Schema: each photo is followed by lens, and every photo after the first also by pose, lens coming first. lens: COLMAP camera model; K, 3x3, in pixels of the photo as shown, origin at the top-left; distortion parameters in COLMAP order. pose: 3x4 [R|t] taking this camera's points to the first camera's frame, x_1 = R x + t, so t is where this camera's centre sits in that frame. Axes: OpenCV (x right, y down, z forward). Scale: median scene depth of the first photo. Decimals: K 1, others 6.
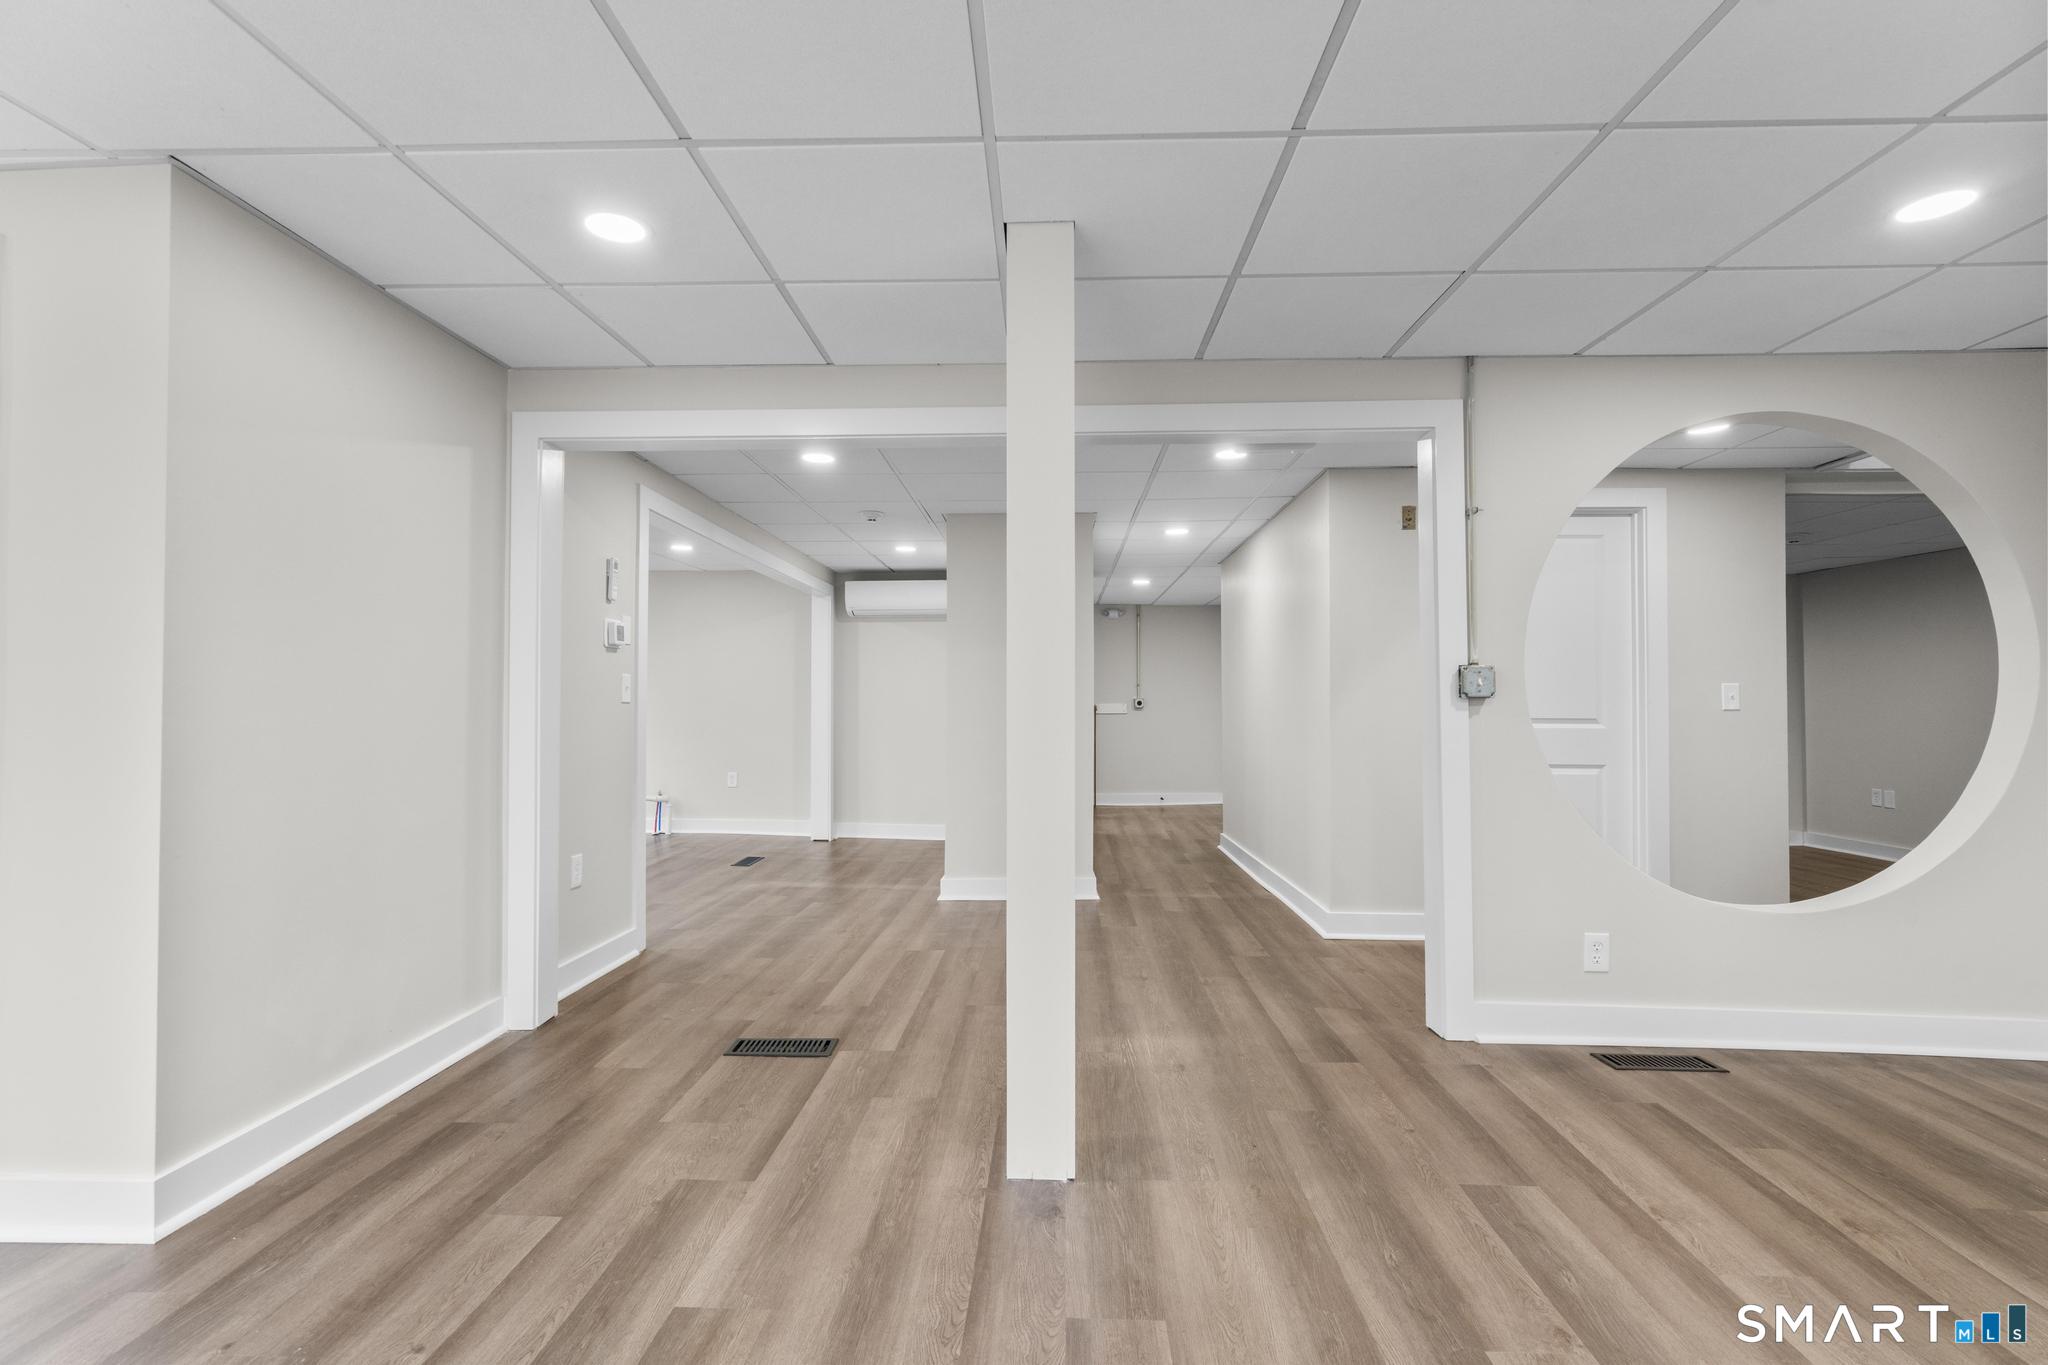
lens RADIAL K [[917.1, 0, 1024.0], [0, 917.1, 682.5], [0, 0, 1]] dist [0.000134, 0.000389]
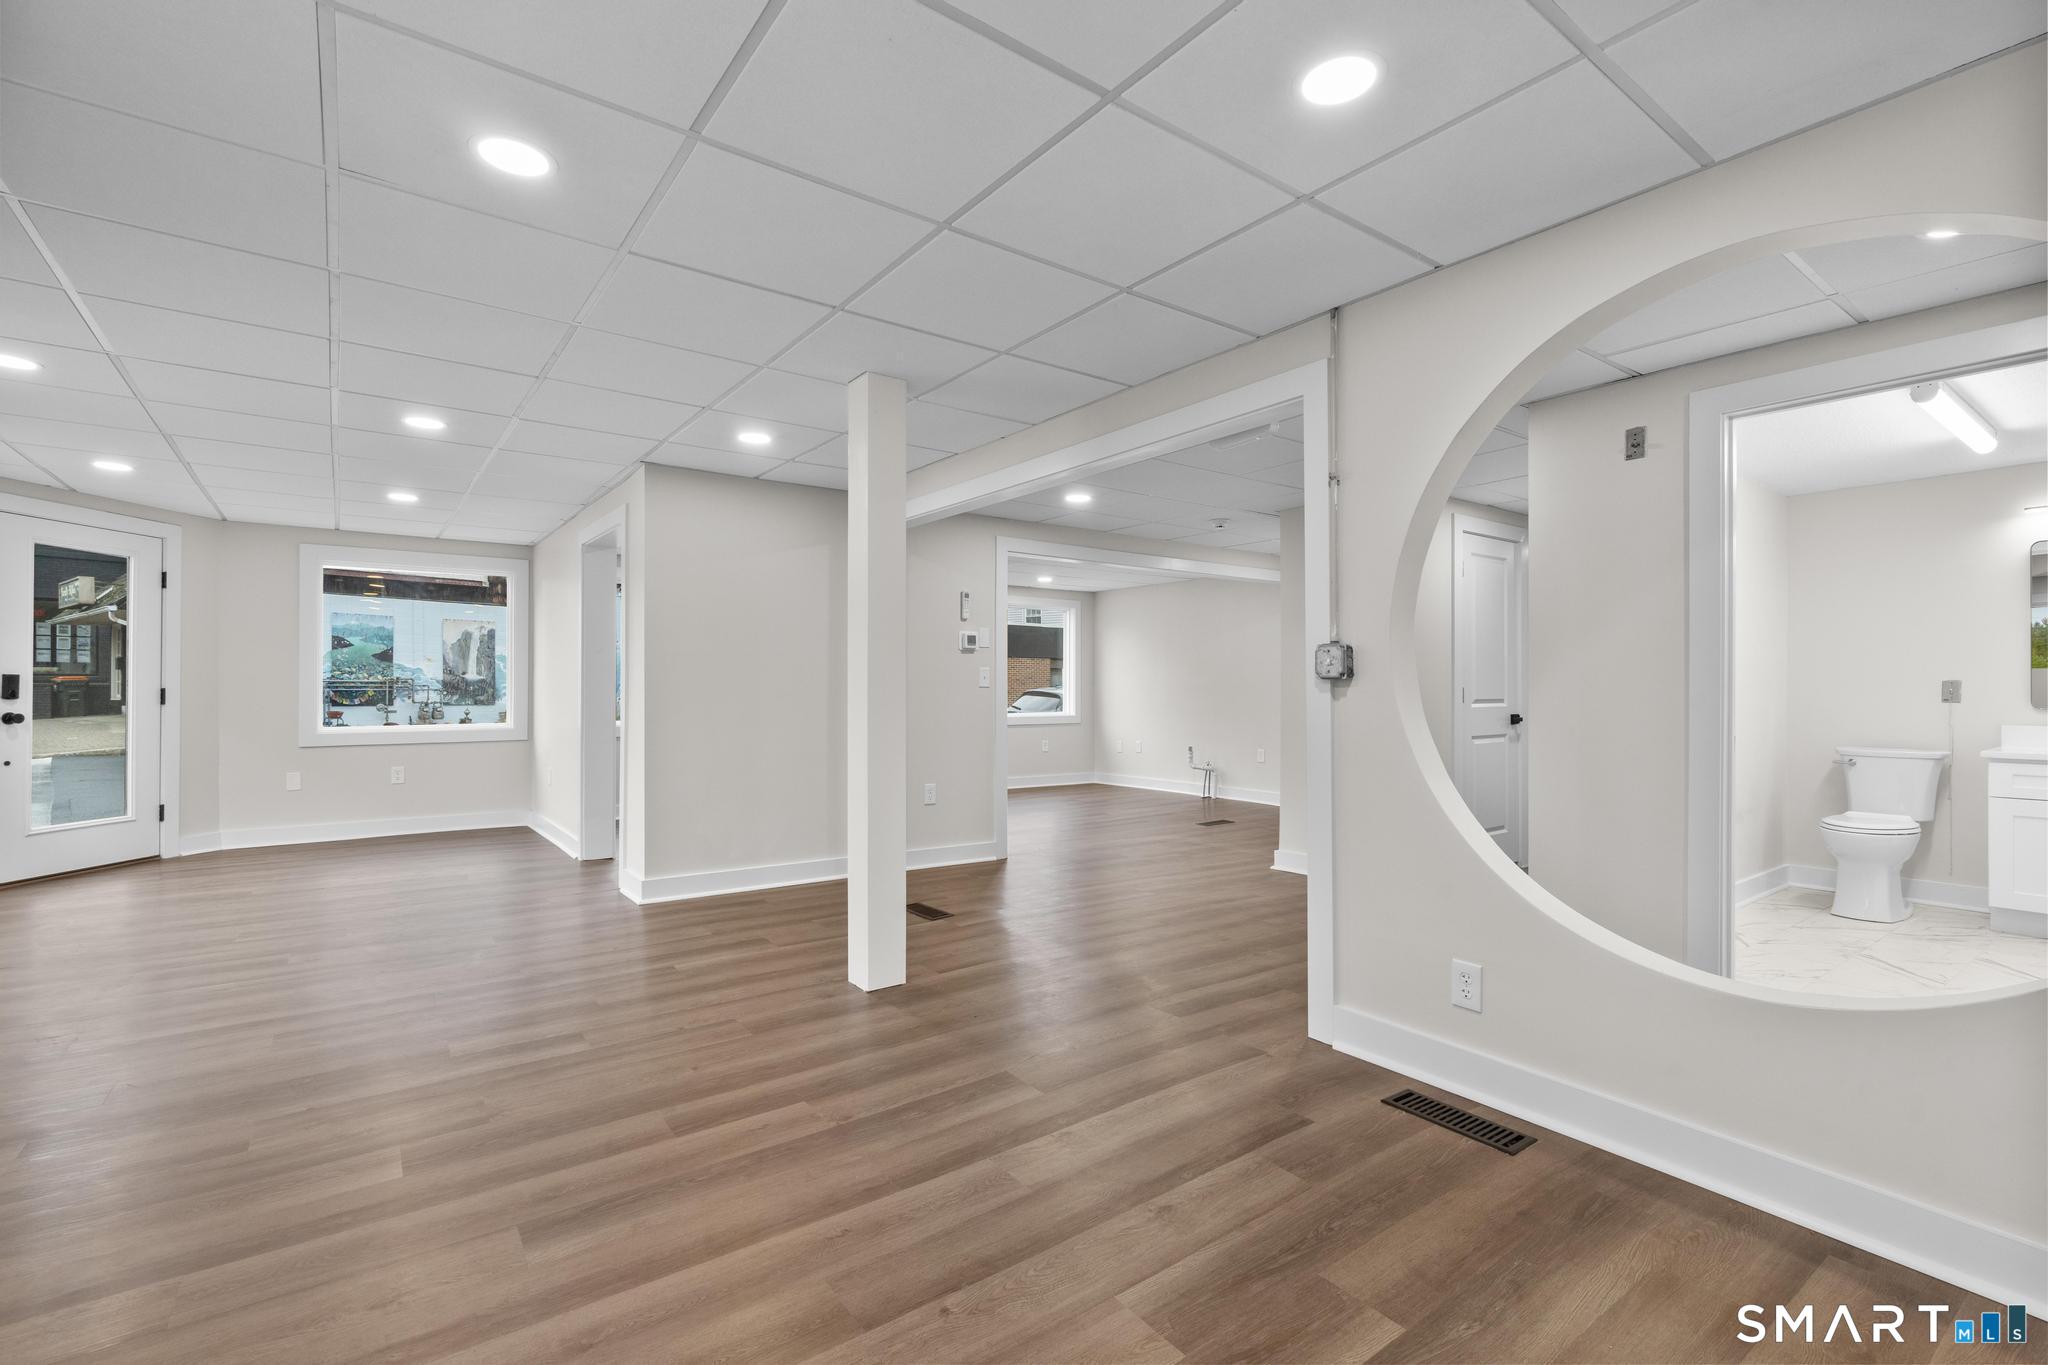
lens RADIAL K [[917.1, 0, 1024.0], [0, 917.1, 682.5], [0, 0, 1]] dist [0.000134, 0.000389]
pose [[0.620708, -0.007003, -0.784010, 1.195715], [0.016989, 0.999845, 0.004519, 0.013507], [0.783857, -0.016125, 0.620732, 0.210082]]
